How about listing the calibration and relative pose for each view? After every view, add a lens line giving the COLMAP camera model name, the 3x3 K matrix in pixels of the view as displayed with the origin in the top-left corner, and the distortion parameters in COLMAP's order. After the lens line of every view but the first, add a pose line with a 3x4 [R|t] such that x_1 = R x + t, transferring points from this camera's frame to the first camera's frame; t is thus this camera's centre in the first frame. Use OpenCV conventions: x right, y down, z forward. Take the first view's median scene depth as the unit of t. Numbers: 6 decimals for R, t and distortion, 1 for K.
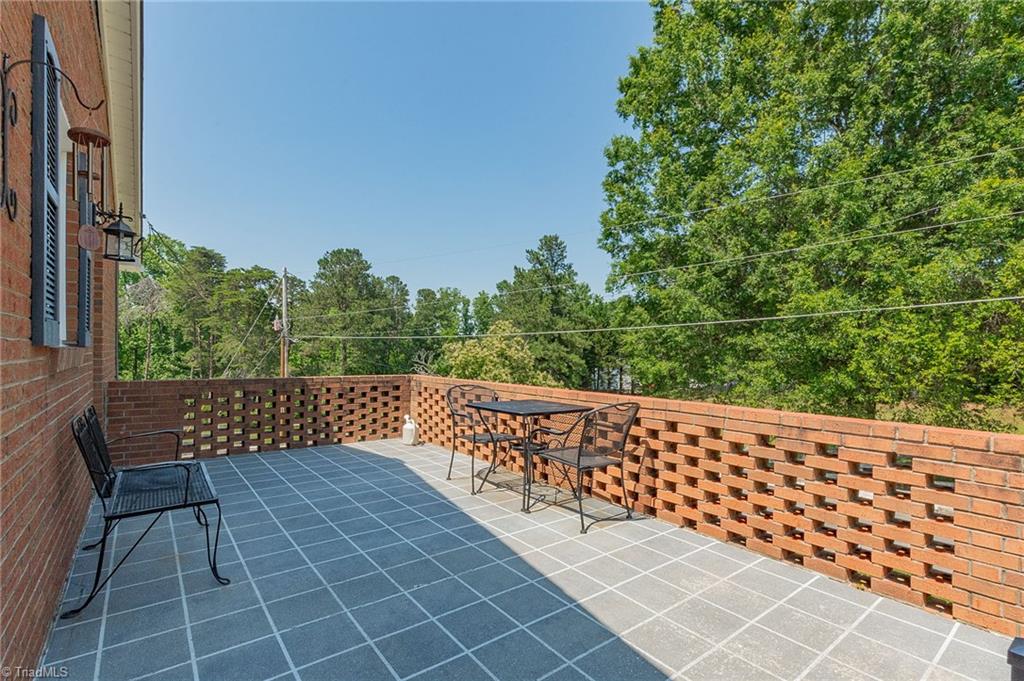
lens RADIAL K [[457.9, 0, 509.9], [0, 457.9, 350.7], [0, 0, 1]] dist [-0.002771, -0.001287]
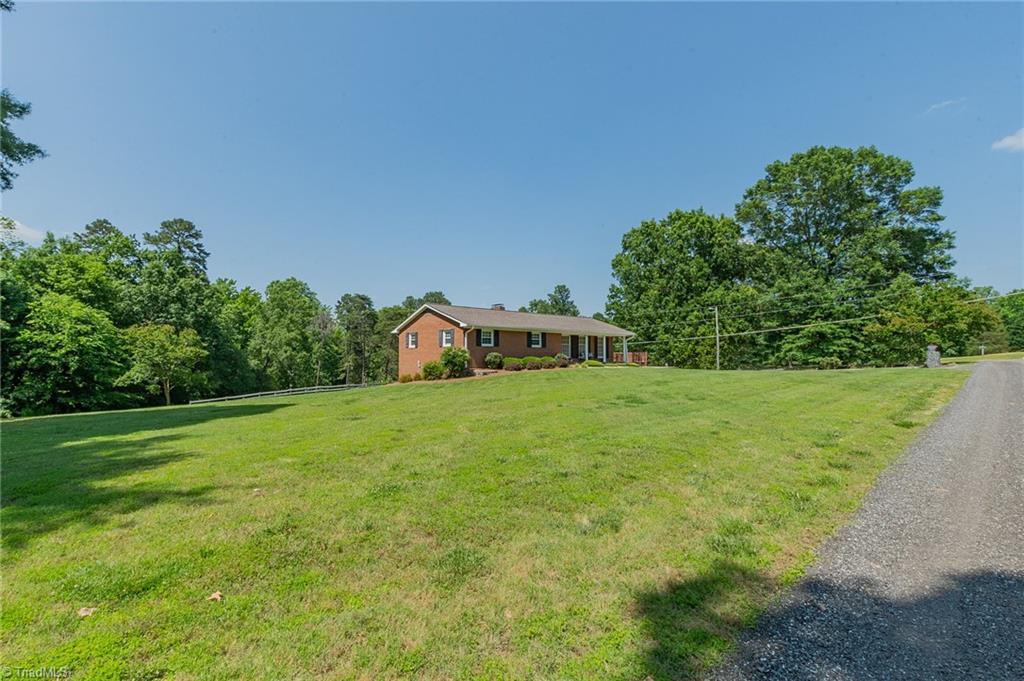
lens RADIAL K [[457.9, 0, 510.9], [0, 457.9, 337.8], [0, 0, 1]] dist [-0.002771, -0.001287]
pose [[0.996600, -0.012673, 0.081414, -0.926534], [0.015687, 0.999211, -0.036491, 0.023433], [-0.080887, 0.037645, 0.996012, -2.659200]]
